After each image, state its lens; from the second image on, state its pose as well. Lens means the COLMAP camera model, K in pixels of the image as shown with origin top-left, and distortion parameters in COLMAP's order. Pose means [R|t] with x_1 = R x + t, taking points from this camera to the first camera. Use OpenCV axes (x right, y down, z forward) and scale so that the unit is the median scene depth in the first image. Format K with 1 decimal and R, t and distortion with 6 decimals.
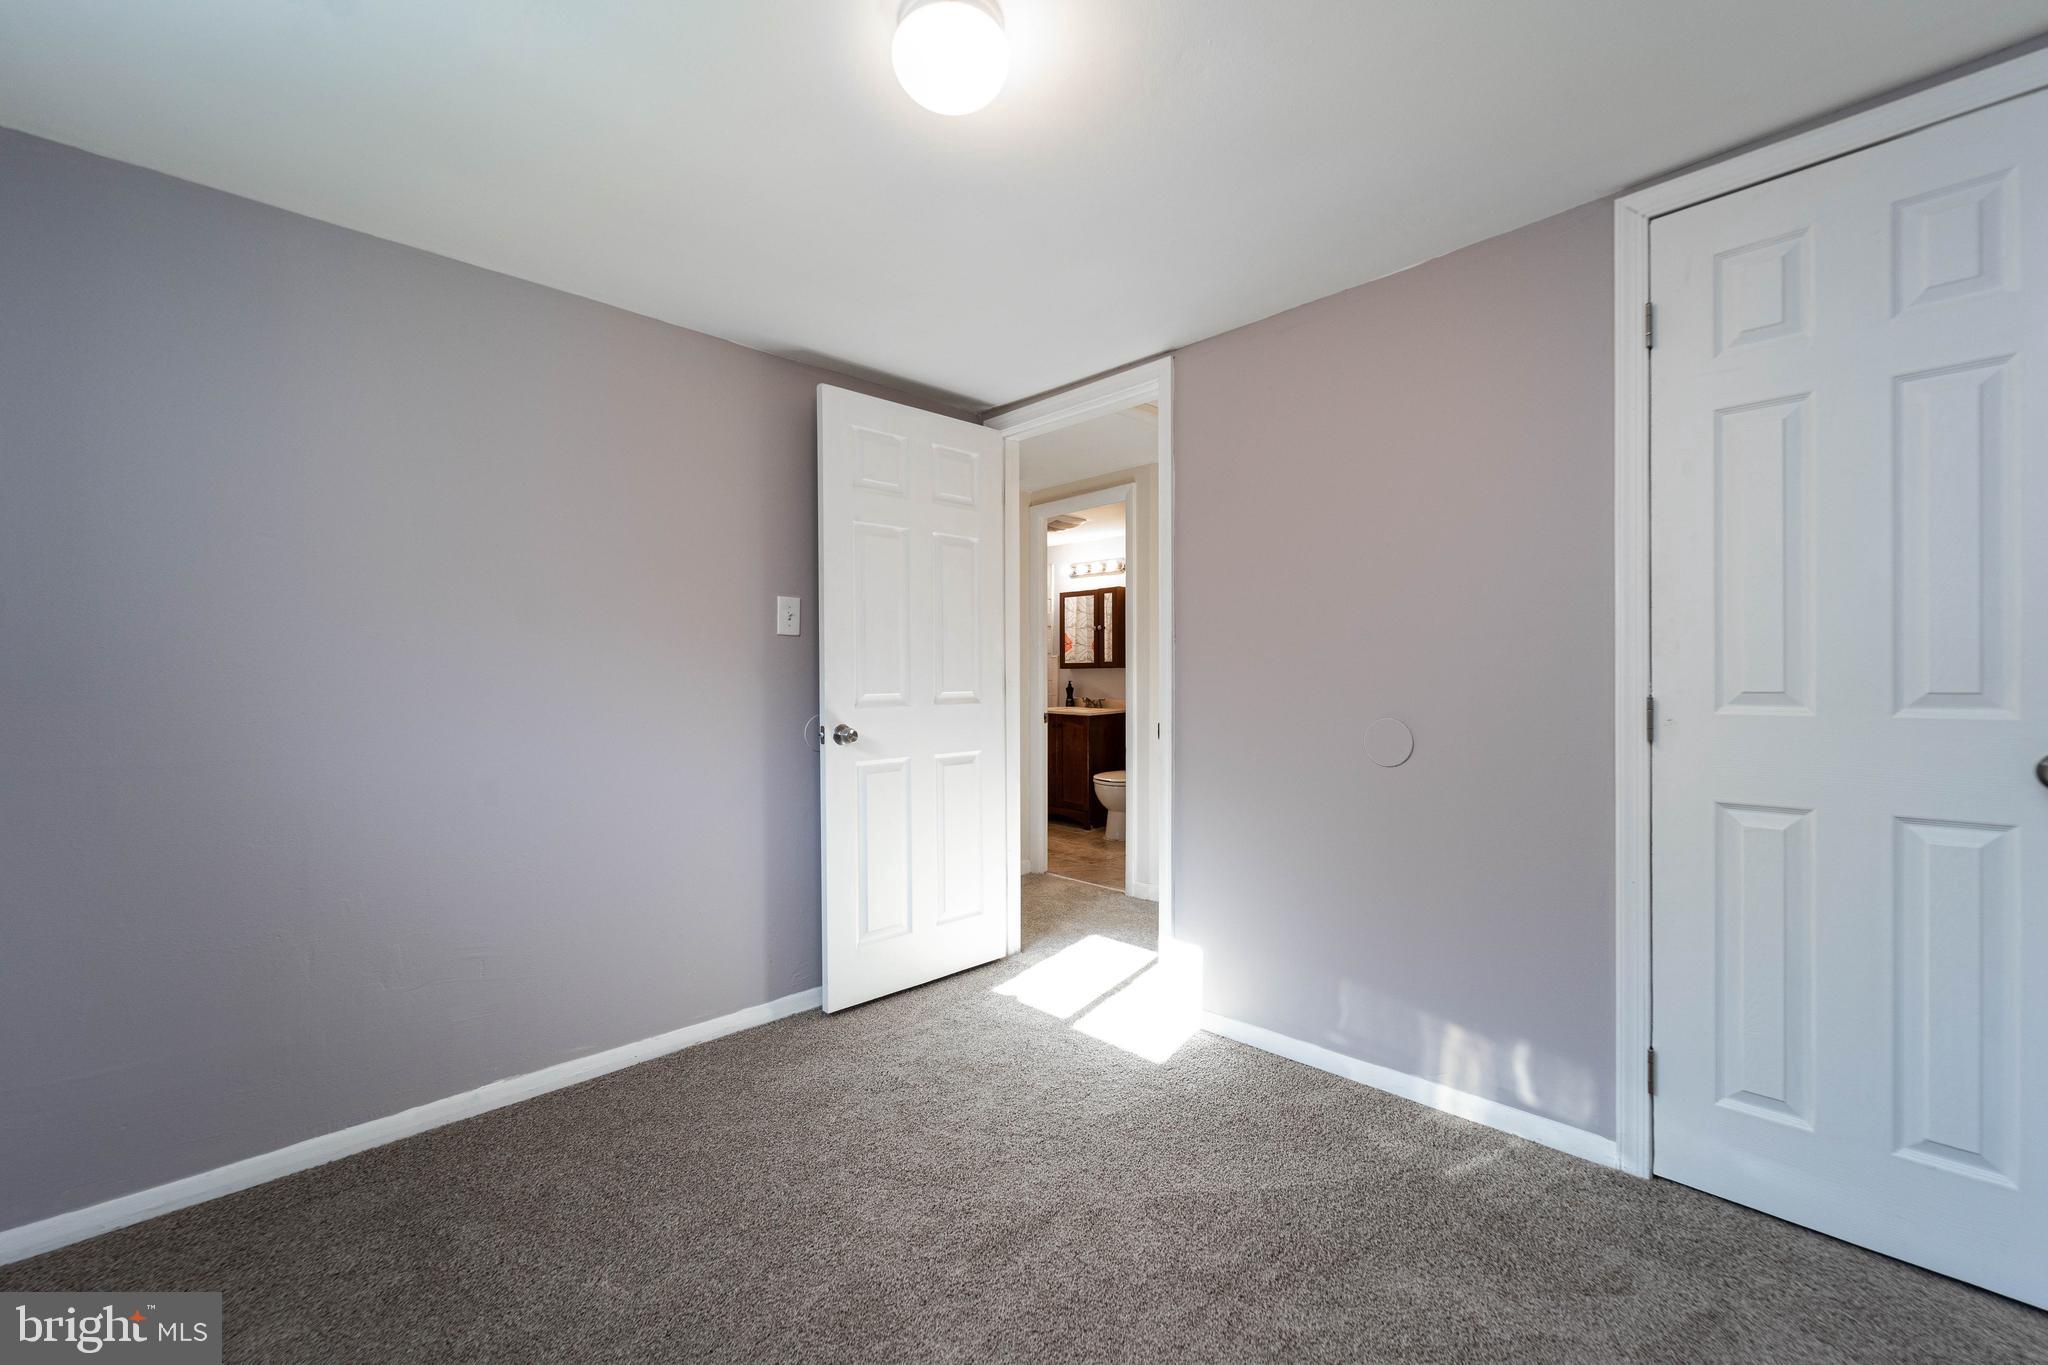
lens RADIAL K [[818.9, 0, 1017.4], [0, 818.9, 669.8], [0, 0, 1]] dist [0.004375, -0.002546]
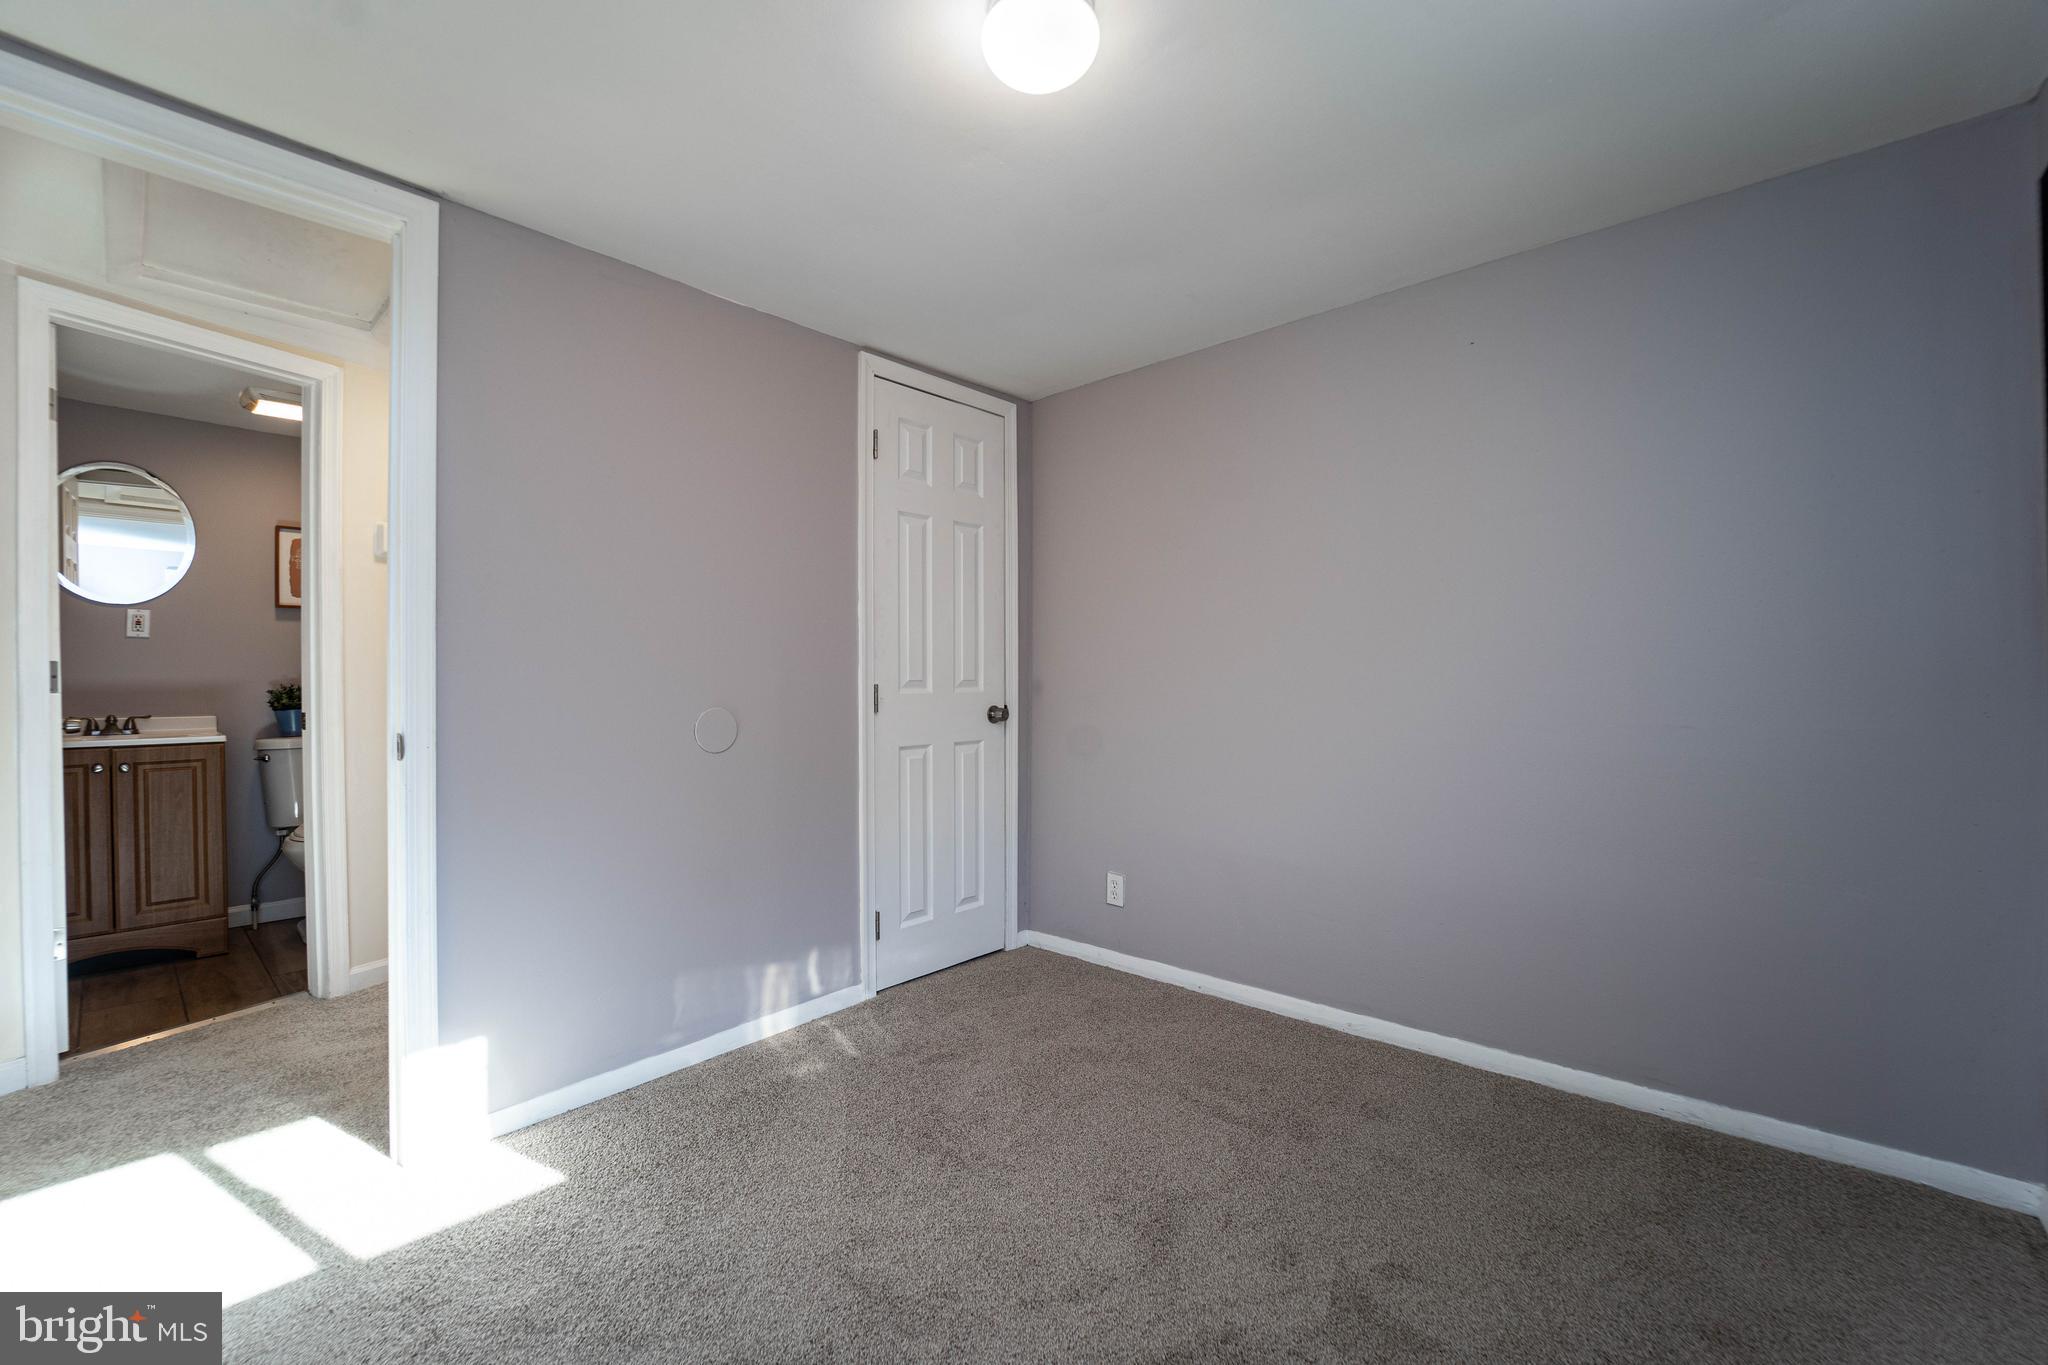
lens RADIAL K [[843.1, 0, 1009.3], [0, 843.1, 689.2], [0, 0, 1]] dist [-0.016384, 0.000372]
pose [[-0.046072, -0.012670, 0.998858, -0.747728], [0.002822, 0.999914, 0.012813, 0.017792], [-0.998934, 0.003409, -0.046032, 0.744414]]
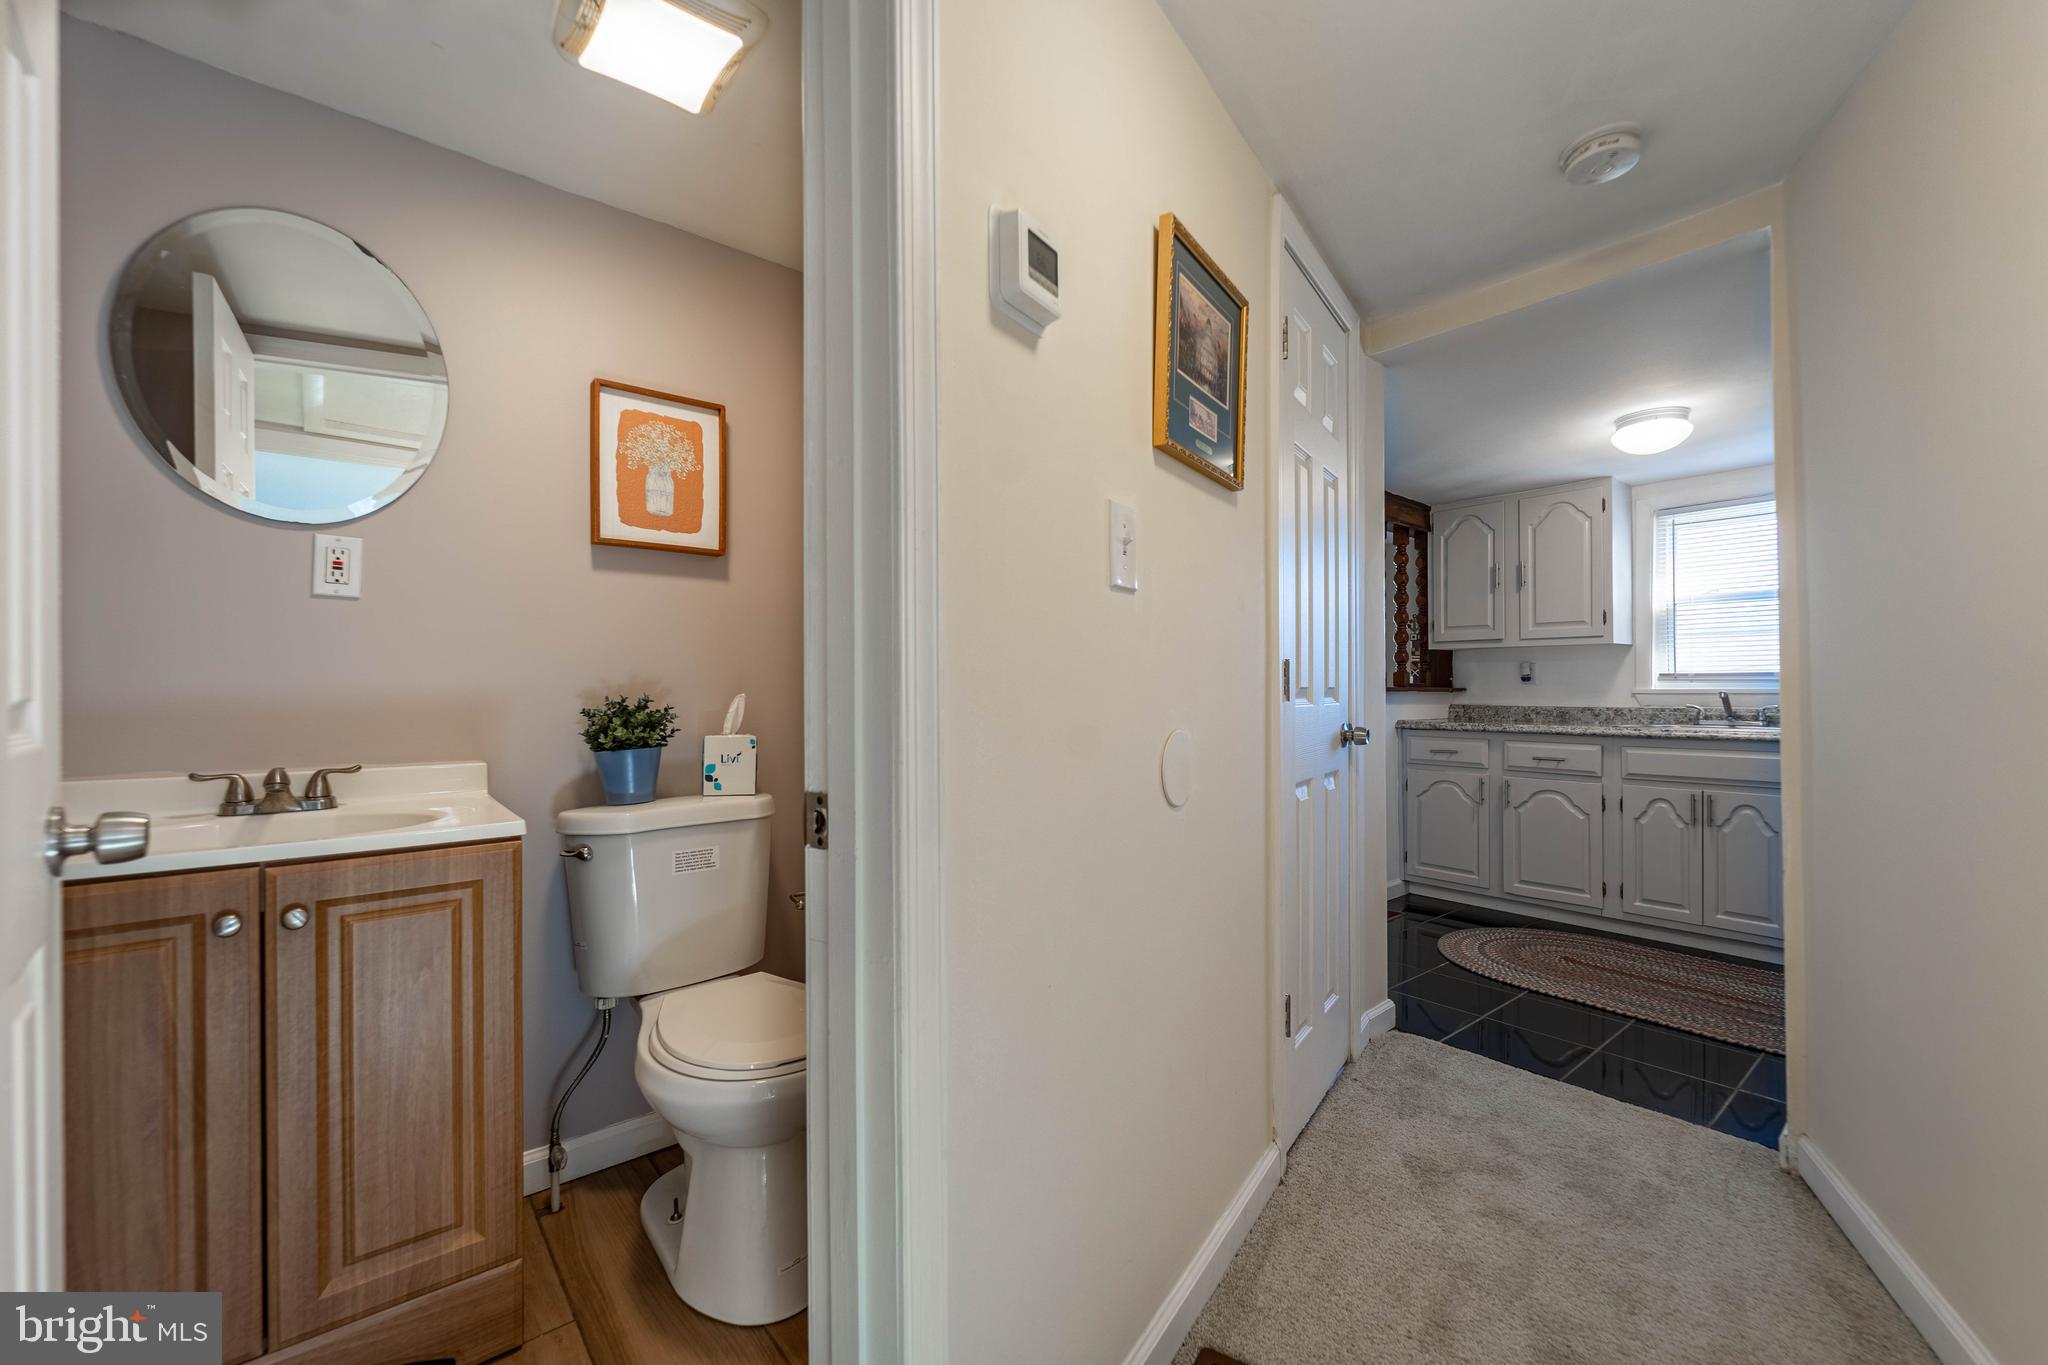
lens RADIAL K [[818.9, 0, 1023.0], [0, 818.9, 686.9], [0, 0, 1]] dist [0.004375, -0.002546]
pose [[0.080983, 0.000080, 0.996715, -0.163618], [0.005362, 0.999985, -0.000516, 0.017471], [-0.996701, 0.005386, 0.080981, 1.294401]]
